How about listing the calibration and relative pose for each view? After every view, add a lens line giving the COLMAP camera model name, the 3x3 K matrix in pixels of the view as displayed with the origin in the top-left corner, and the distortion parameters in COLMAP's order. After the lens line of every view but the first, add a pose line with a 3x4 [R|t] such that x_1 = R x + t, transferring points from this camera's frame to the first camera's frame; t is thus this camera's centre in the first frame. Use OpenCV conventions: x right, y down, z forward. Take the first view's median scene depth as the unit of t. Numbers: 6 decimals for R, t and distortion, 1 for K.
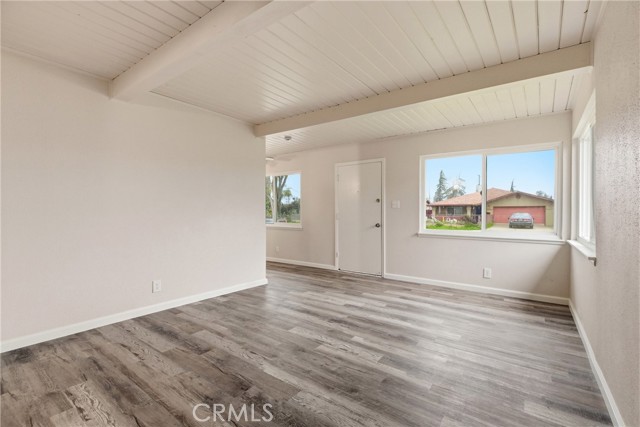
lens RADIAL K [[288.7, 0, 319.7], [0, 288.7, 213.9], [0, 0, 1]] dist [-0.003739, 0.000052]
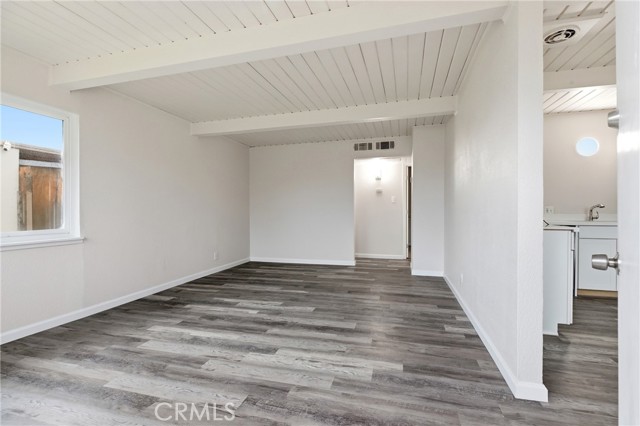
lens RADIAL K [[288.7, 0, 329.0], [0, 288.7, 210.3], [0, 0, 1]] dist [-0.003739, 0.000052]
pose [[-0.923502, 0.002102, -0.383587, 0.280100], [0.001094, 0.999995, 0.002846, 0.011500], [0.383591, 0.002208, -0.923500, 2.071662]]
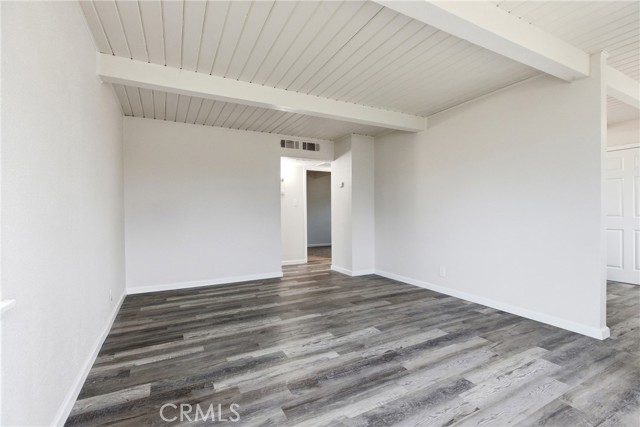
lens RADIAL K [[288.7, 0, 323.9], [0, 288.7, 214.6], [0, 0, 1]] dist [-0.003739, 0.000052]
pose [[-0.416030, 0.008807, -0.909308, 0.870026], [0.000128, 0.999954, 0.009627, 0.001467], [0.909351, 0.003889, -0.416012, 1.251535]]
